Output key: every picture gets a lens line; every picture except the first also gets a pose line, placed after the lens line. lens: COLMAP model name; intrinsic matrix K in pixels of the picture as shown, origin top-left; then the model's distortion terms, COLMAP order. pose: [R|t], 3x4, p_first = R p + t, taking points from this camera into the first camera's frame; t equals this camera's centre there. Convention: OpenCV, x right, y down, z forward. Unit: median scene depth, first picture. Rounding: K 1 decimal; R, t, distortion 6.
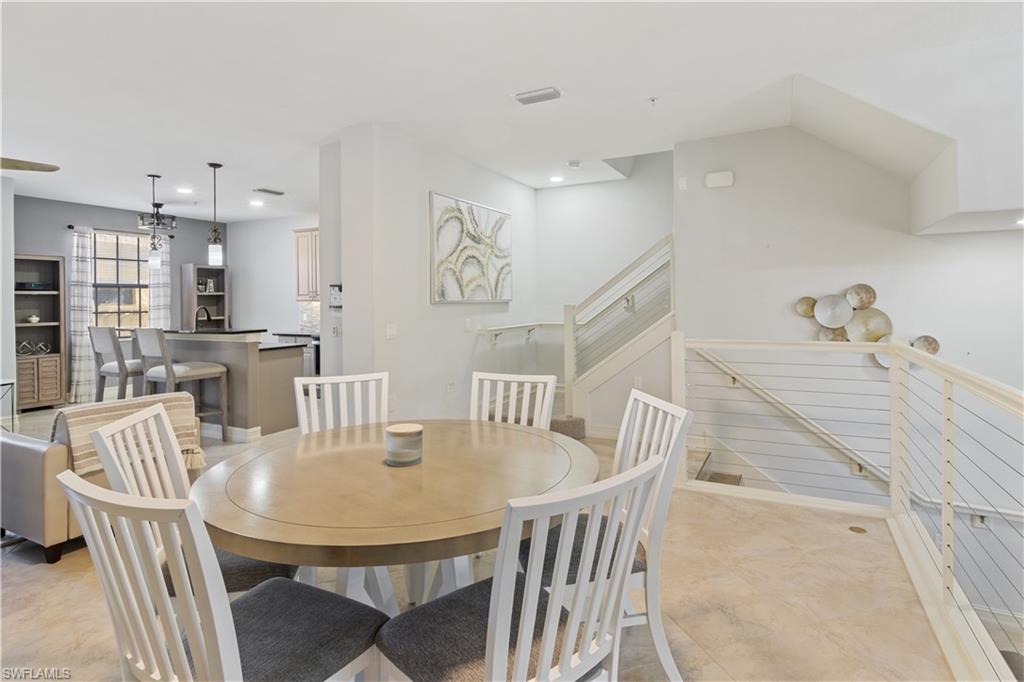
lens RADIAL K [[531.6, 0, 522.7], [0, 531.6, 299.1], [0, 0, 1]] dist [-0.009762, 0.005914]
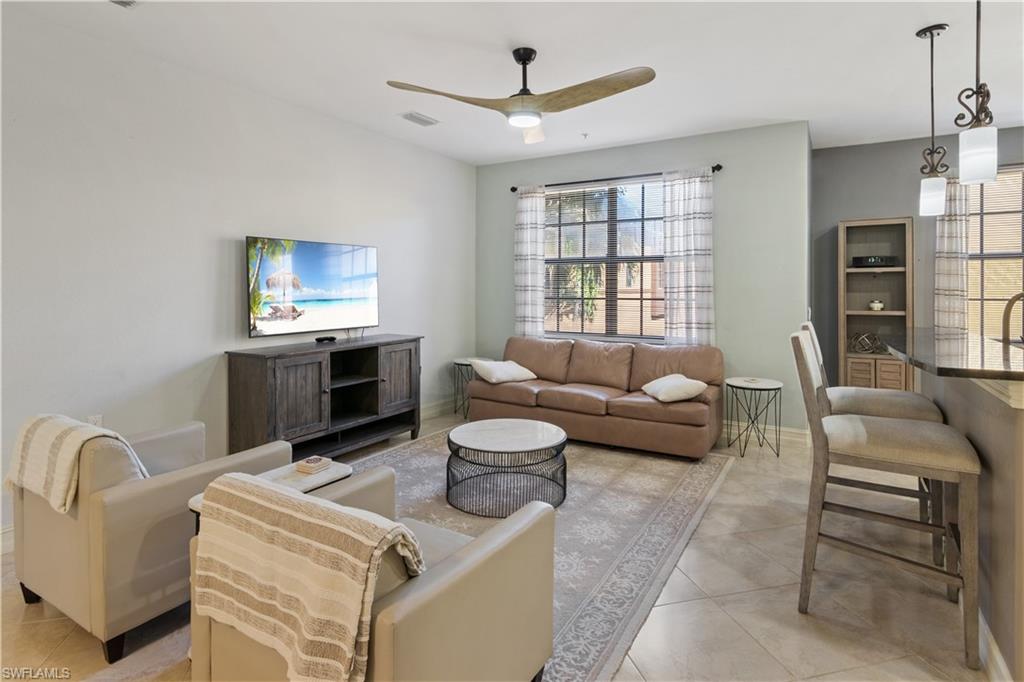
lens RADIAL K [[531.6, 0, 518.7], [0, 531.6, 290.9], [0, 0, 1]] dist [-0.009762, 0.005914]
pose [[-0.075426, 0.013639, -0.997058, -0.132349], [0.005413, 0.999897, 0.013268, 0.003985], [0.997137, -0.004396, -0.075492, 0.514575]]
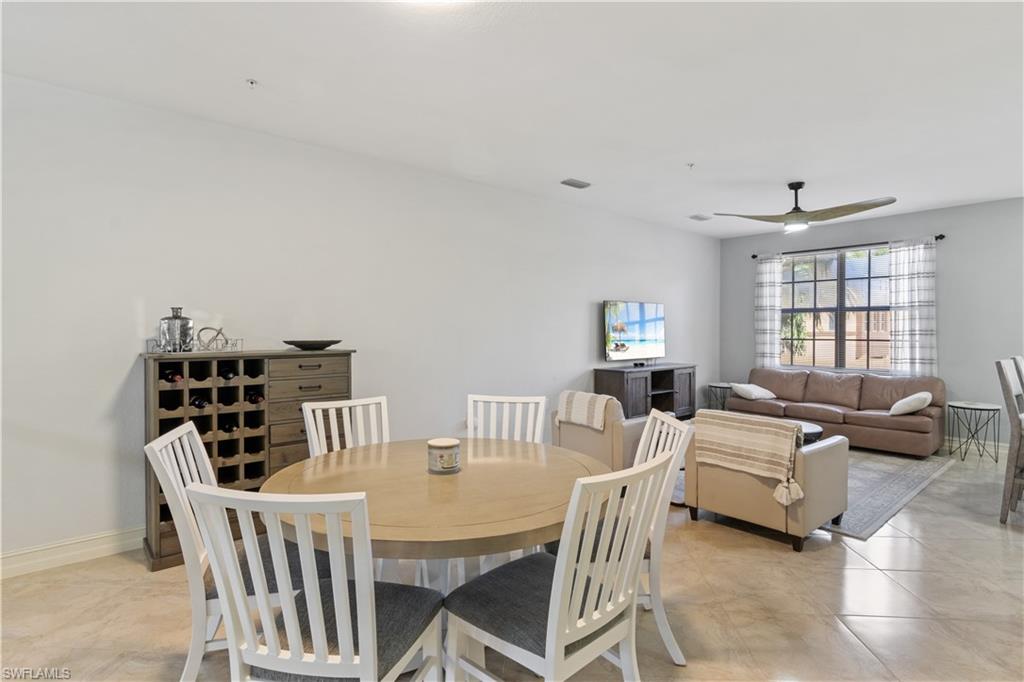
lens RADIAL K [[531.6, 0, 511.4], [0, 531.6, 333.7], [0, 0, 1]] dist [-0.009762, 0.005914]
pose [[-0.382137, 0.015088, -0.923983, 0.223734], [0.007745, 0.999884, 0.013125, -0.002401], [0.924073, -0.002141, -0.382209, 0.405081]]
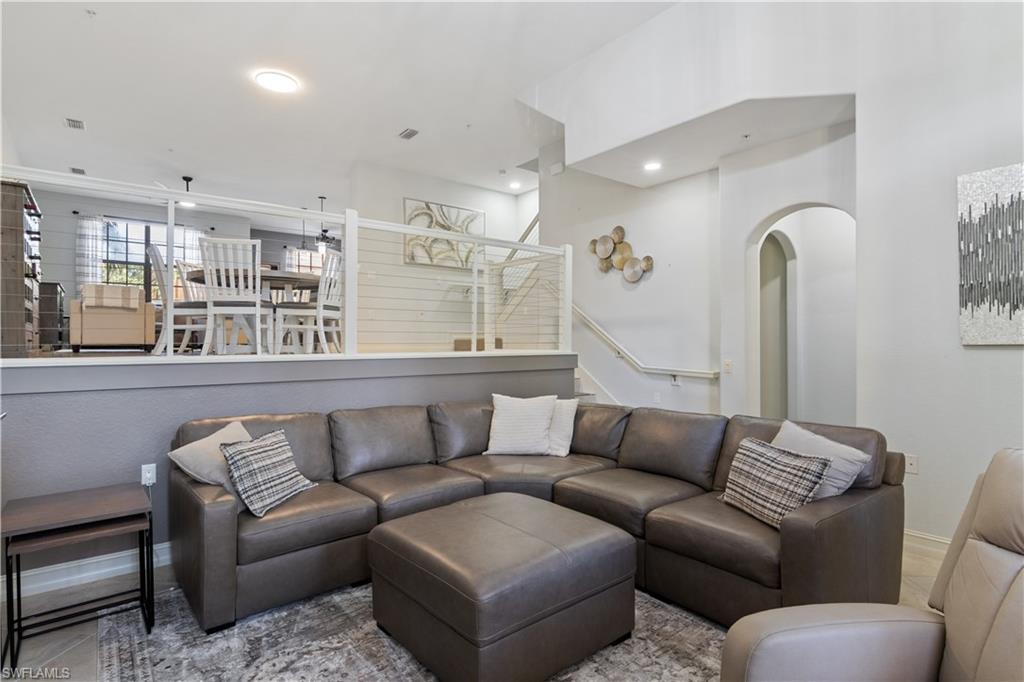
lens RADIAL K [[531.6, 0, 510.1], [0, 531.6, 345.5], [0, 0, 1]] dist [-0.009762, 0.005914]
pose [[0.905346, 0.010616, -0.424541, 0.552489], [-0.005641, 0.999900, 0.012973, 0.158739], [0.424636, -0.009350, 0.905316, -0.262131]]
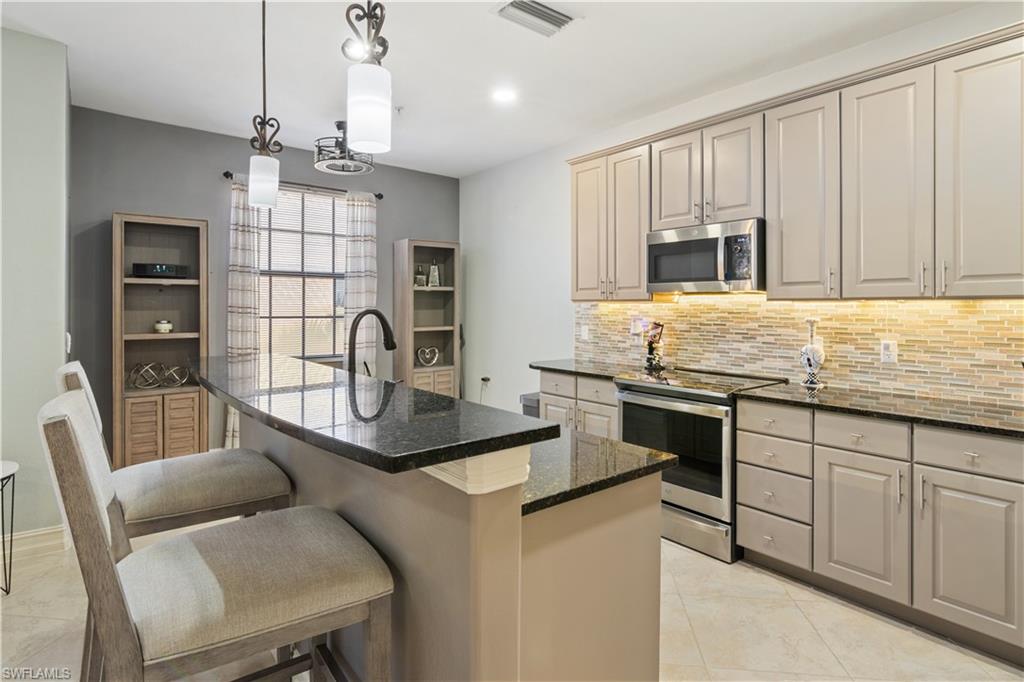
lens RADIAL K [[531.6, 0, 514.2], [0, 531.6, 307.2], [0, 0, 1]] dist [-0.009762, 0.005914]
pose [[0.907437, 0.012921, -0.419990, -0.297756], [-0.010948, 0.999915, 0.007108, 0.006736], [0.420047, -0.001852, 0.907501, 0.582542]]
